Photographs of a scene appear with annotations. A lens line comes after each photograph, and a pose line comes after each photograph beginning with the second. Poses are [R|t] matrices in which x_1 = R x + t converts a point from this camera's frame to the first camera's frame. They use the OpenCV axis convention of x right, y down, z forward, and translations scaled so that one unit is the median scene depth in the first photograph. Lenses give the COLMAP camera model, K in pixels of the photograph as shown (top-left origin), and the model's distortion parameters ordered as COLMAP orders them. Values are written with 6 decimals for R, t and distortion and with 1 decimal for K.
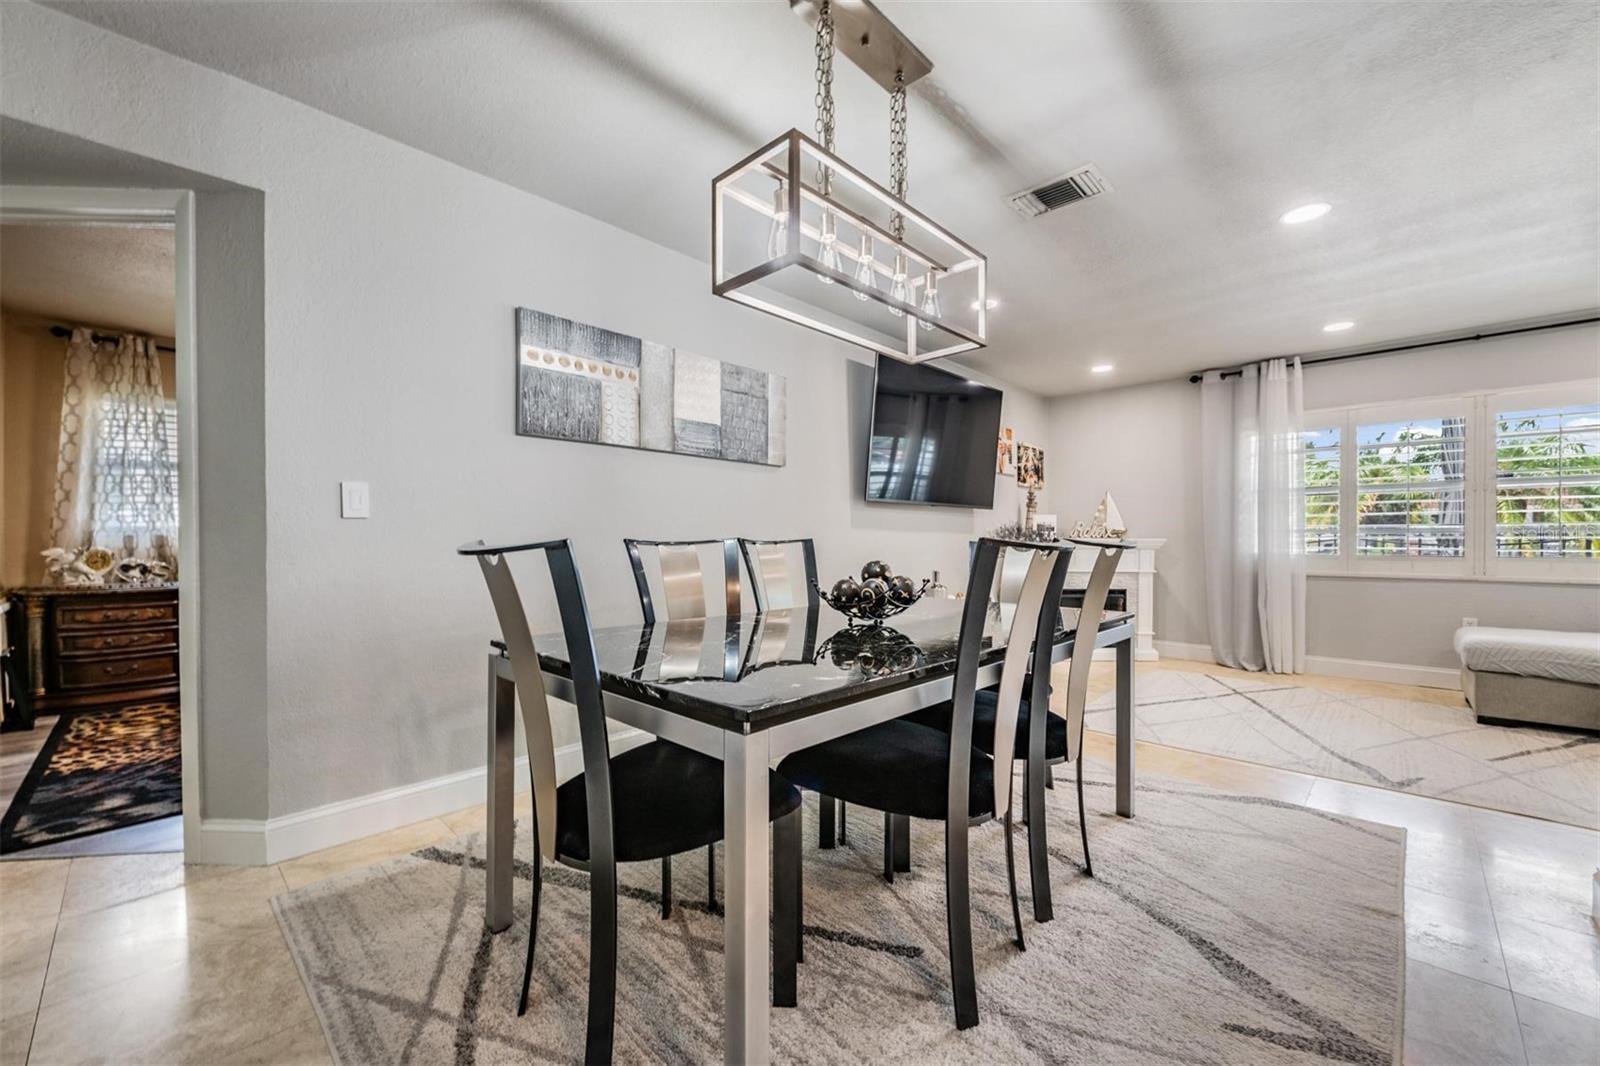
lens RADIAL K [[629.9, 0, 792.8], [0, 629.9, 544.5], [0, 0, 1]] dist [0.000921, -0.003566]
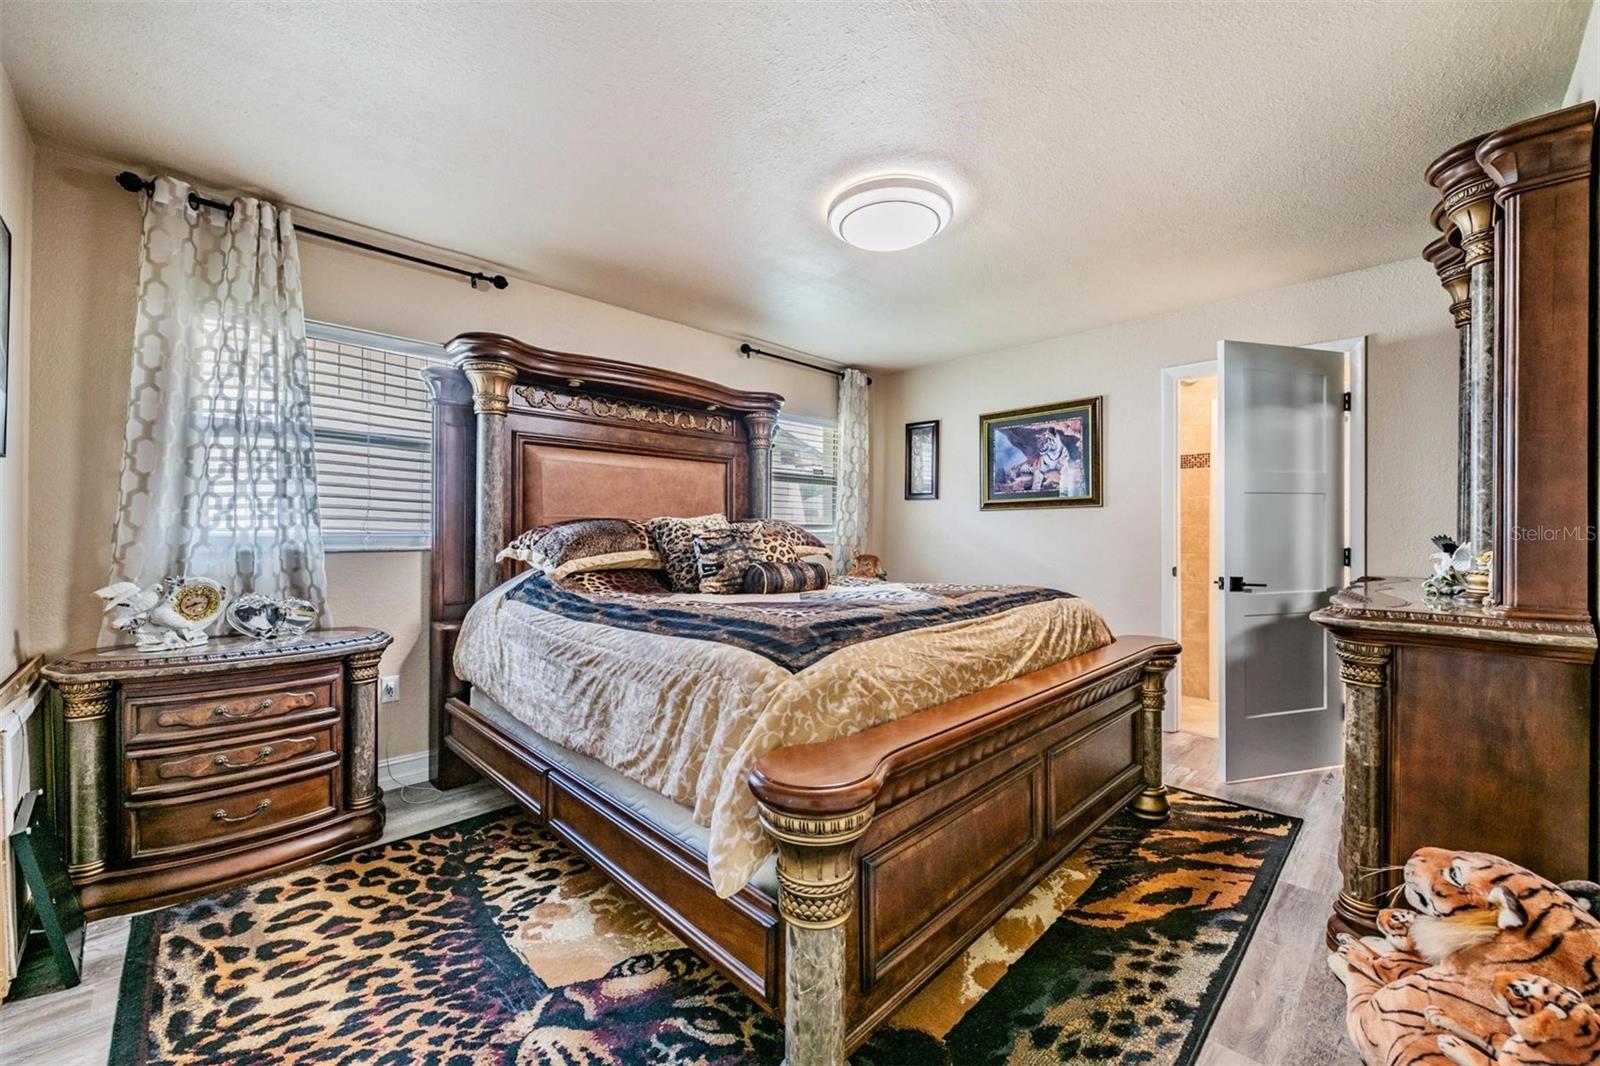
lens RADIAL K [[629.9, 0, 810.4], [0, 629.9, 529.4], [0, 0, 1]] dist [0.000921, -0.003566]
pose [[0.999684, 0.002698, -0.024991, -0.544981], [-0.002792, 0.999989, -0.003752, -0.035784], [0.024981, 0.003821, 0.999681, 0.452962]]
